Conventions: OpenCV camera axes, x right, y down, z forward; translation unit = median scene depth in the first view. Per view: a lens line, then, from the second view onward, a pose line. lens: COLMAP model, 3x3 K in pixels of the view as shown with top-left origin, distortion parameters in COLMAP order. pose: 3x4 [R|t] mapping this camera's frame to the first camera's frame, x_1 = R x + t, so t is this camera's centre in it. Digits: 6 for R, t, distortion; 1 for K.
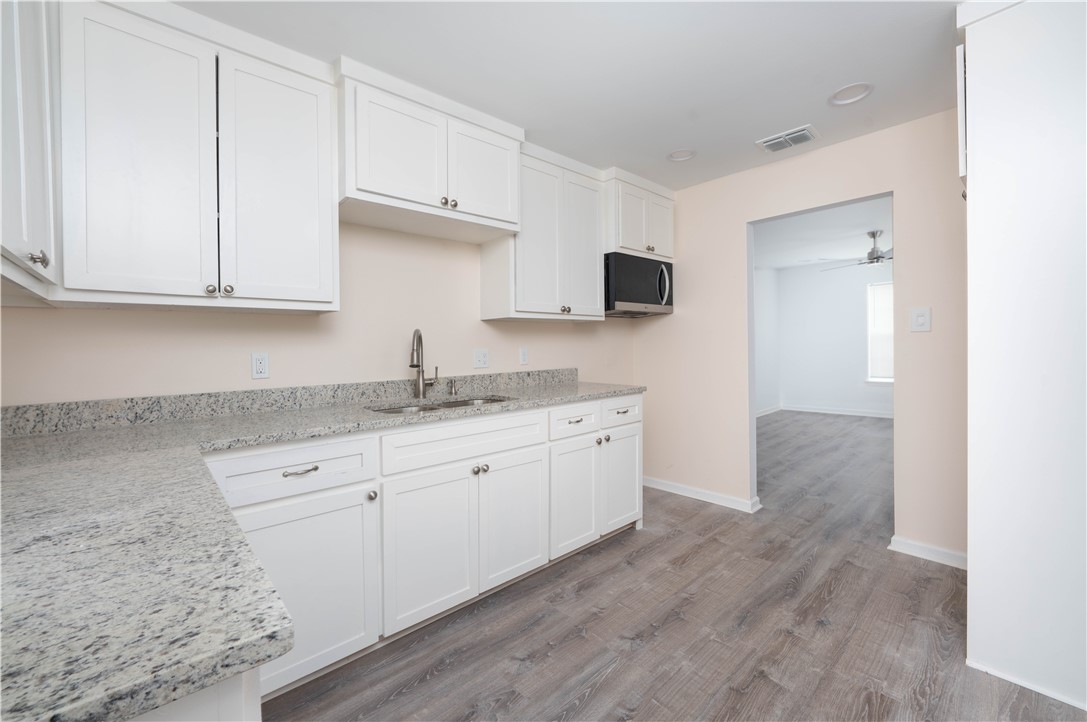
lens RADIAL K [[444.5, 0, 537.7], [0, 444.5, 352.2], [0, 0, 1]] dist [0.002759, 0.000232]
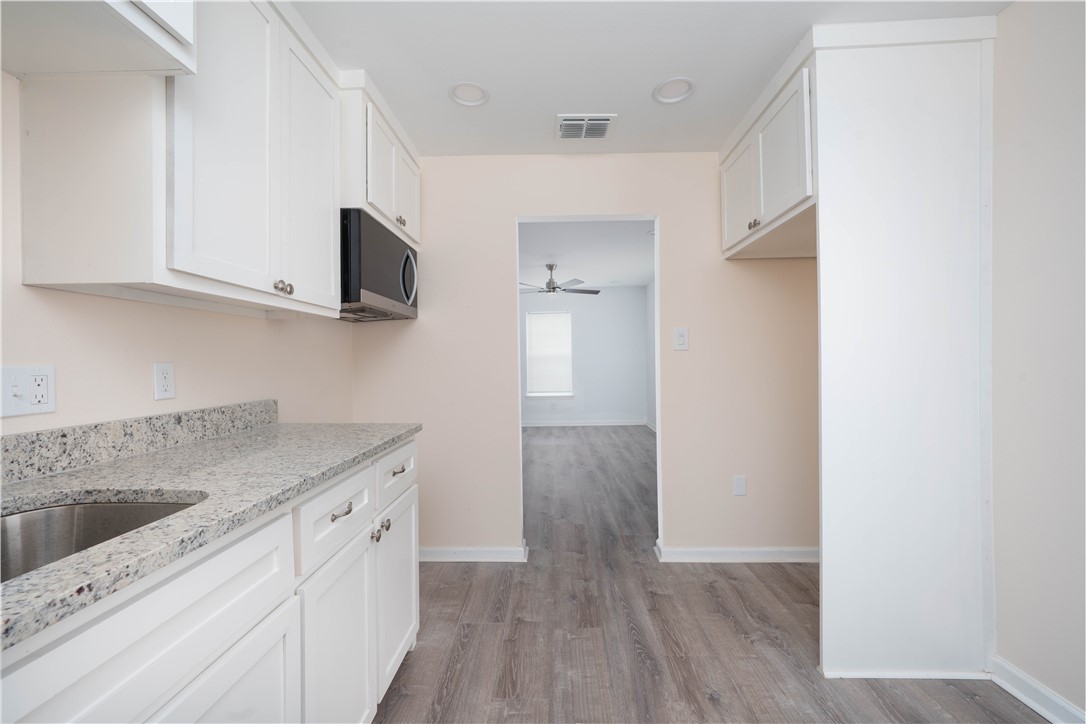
lens RADIAL K [[432.3, 0, 552.6], [0, 432.3, 366.2], [0, 0, 1]] dist [-0.001831, 0.001066]
pose [[0.673894, 0.004089, 0.738817, -0.094802], [0.007432, 0.999897, -0.012313, 0.002873], [-0.738791, 0.013788, 0.673794, 0.429402]]
